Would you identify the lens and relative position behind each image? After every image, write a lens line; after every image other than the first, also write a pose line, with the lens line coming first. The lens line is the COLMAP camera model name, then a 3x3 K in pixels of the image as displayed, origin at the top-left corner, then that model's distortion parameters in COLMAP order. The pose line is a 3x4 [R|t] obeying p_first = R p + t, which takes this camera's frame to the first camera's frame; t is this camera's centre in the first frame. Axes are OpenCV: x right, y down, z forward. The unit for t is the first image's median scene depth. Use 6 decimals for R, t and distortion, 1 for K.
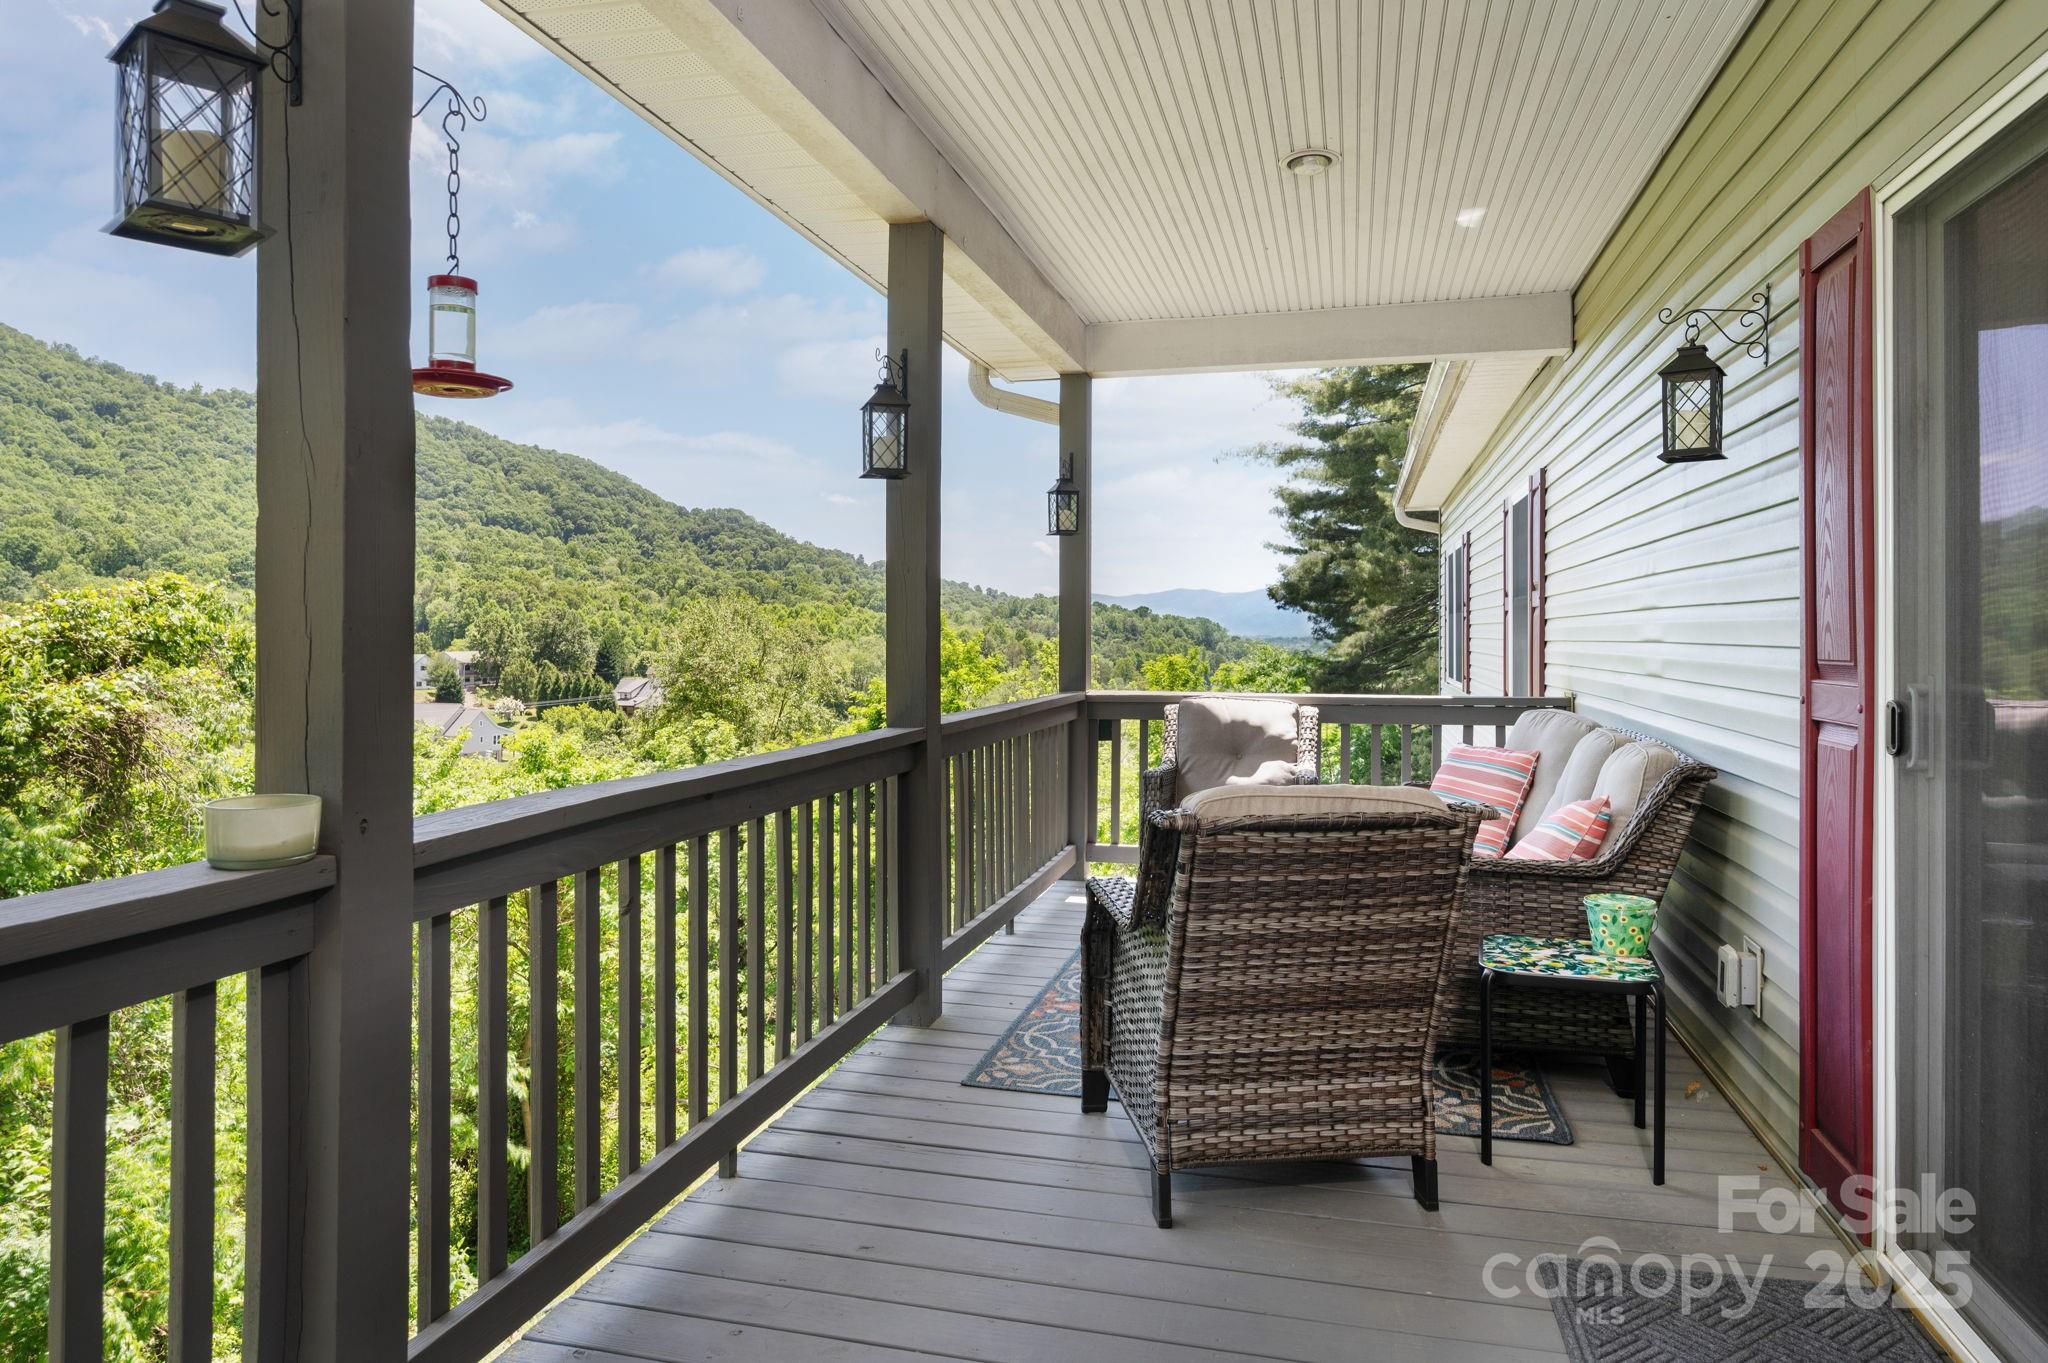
lens RADIAL K [[1280.3, 0, 1006.7], [0, 1280.3, 663.9], [0, 0, 1]] dist [0.002295, 0.004441]
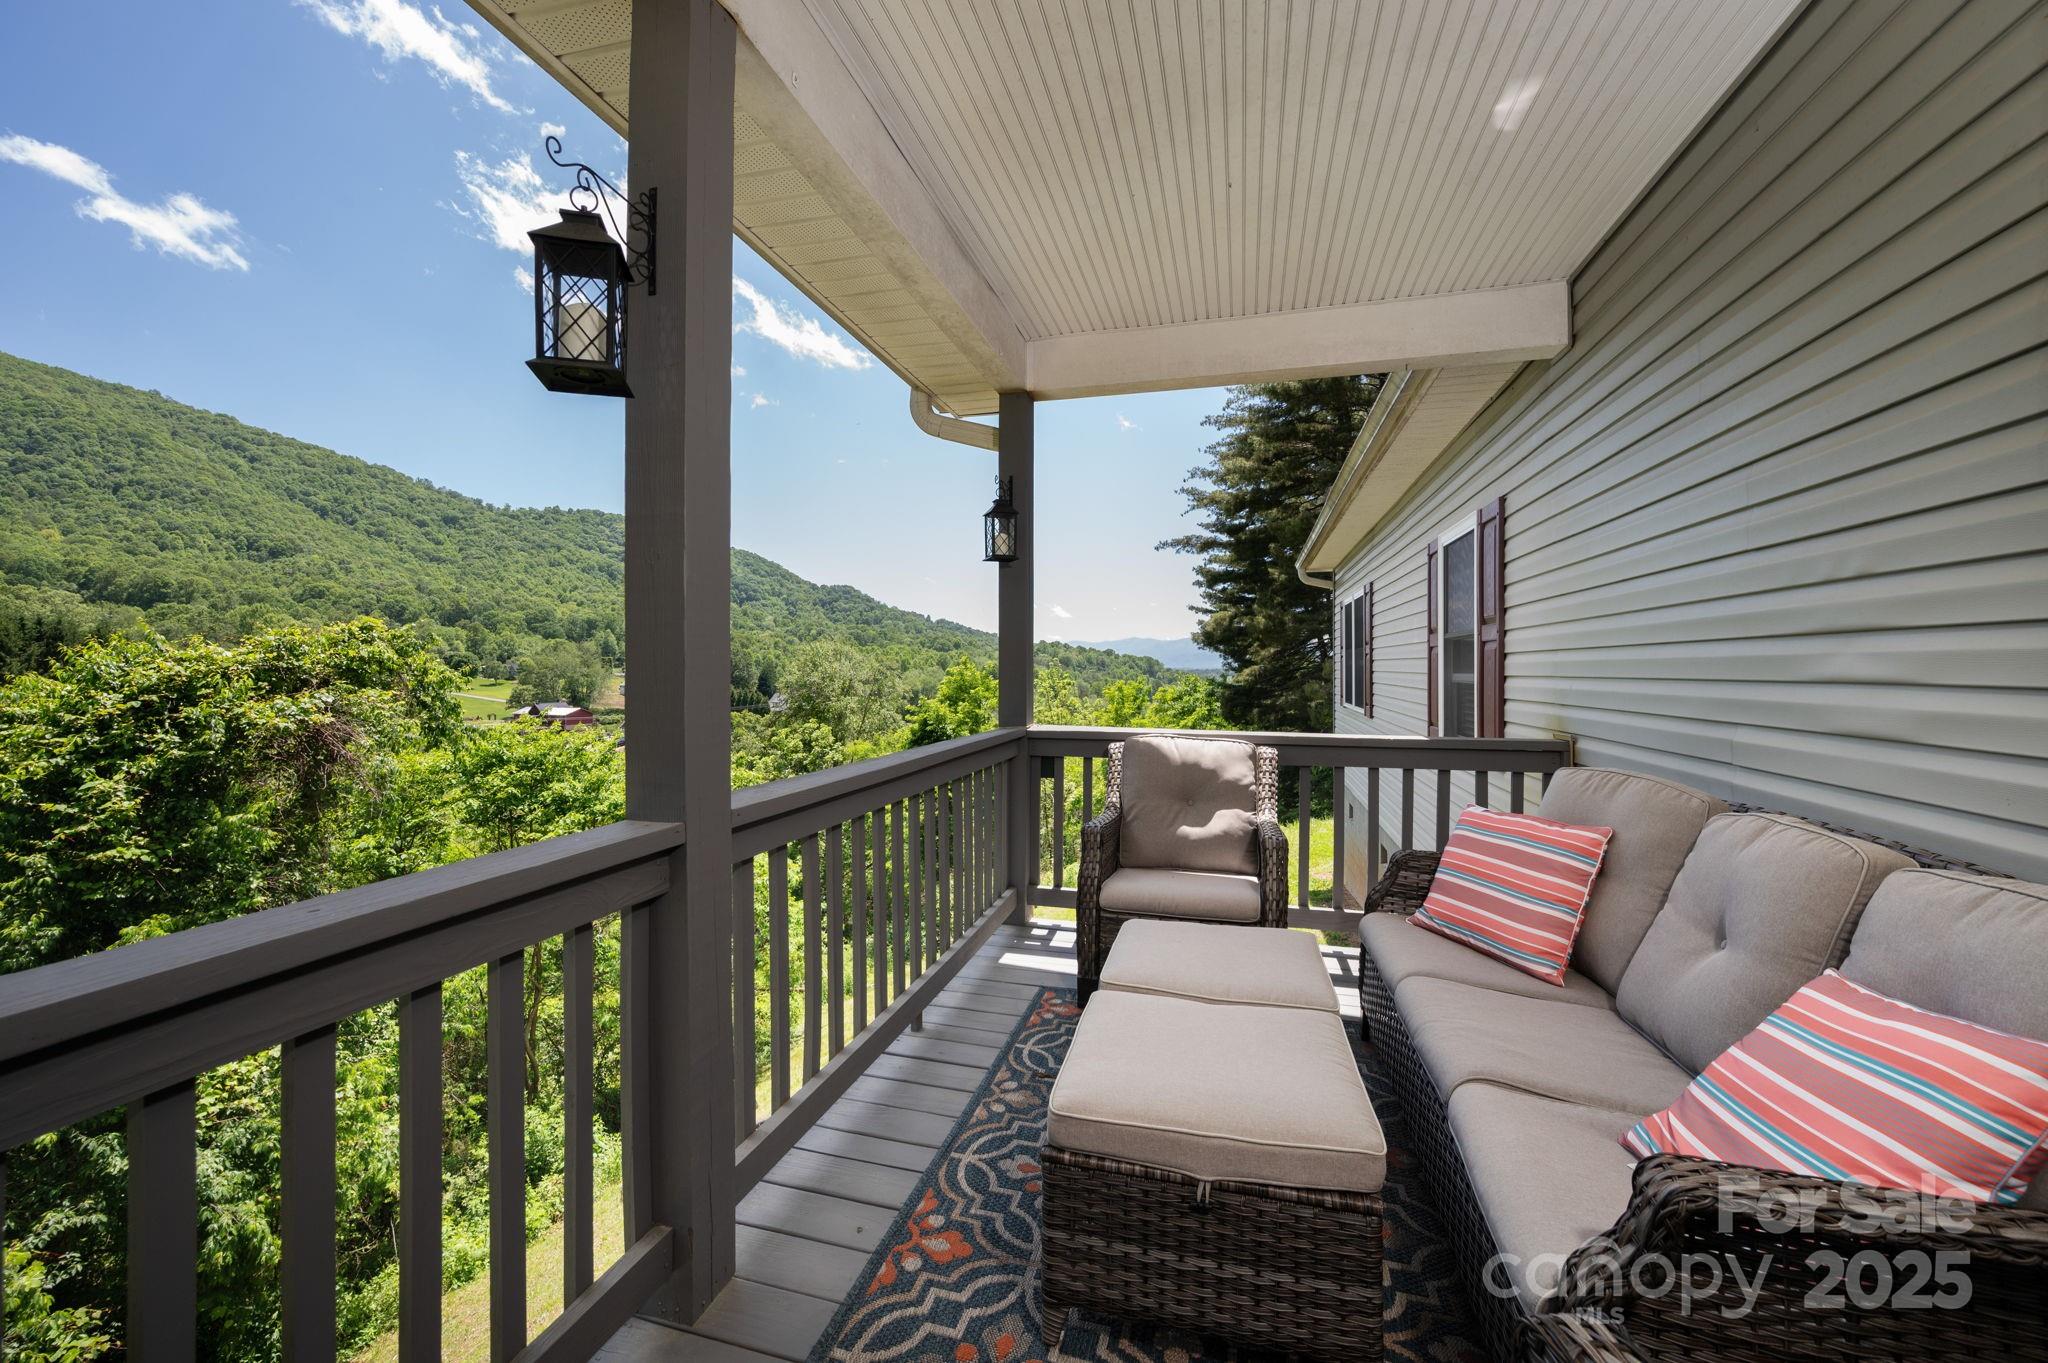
lens RADIAL K [[816.7, 0, 1022.7], [0, 816.7, 677.3], [0, 0, 1]] dist [-0.000887, -0.000177]
pose [[0.999989, 0.004736, 0.000603, 0.022978], [-0.004730, 0.999944, -0.009452, -0.003794], [-0.000648, 0.009449, 0.999955, 0.155415]]
